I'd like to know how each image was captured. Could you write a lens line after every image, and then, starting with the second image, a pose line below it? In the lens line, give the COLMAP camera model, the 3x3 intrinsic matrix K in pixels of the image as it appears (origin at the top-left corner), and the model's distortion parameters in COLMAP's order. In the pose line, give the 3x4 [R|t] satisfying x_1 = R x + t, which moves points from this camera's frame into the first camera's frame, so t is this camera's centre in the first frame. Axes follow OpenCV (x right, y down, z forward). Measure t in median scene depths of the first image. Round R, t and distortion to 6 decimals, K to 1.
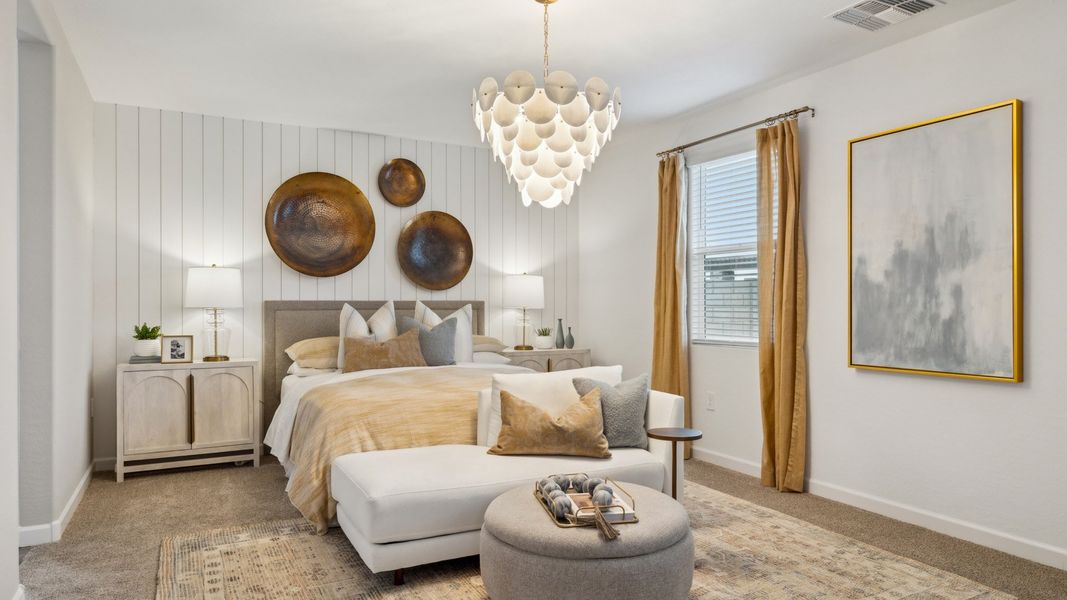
lens RADIAL K [[672.1, 0, 533.5], [0, 672.1, 300.0], [0, 0, 1]] dist [-0.003825, -0.000909]
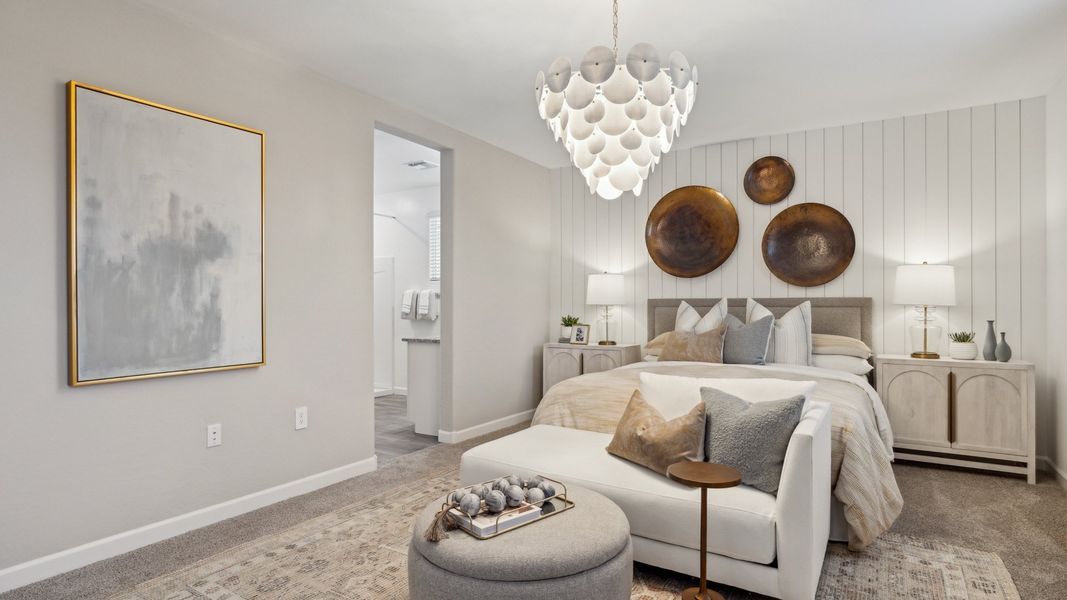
lens RADIAL K [[552.5, 0, 533.5], [0, 552.5, 300.0], [0, 0, 1]] dist [-0.003054, -0.000904]
pose [[0.495471, -0.006101, -0.868603, 0.388318], [0.006966, 0.999971, -0.003050, 0.004576], [0.868596, -0.004539, 0.495499, 0.324115]]
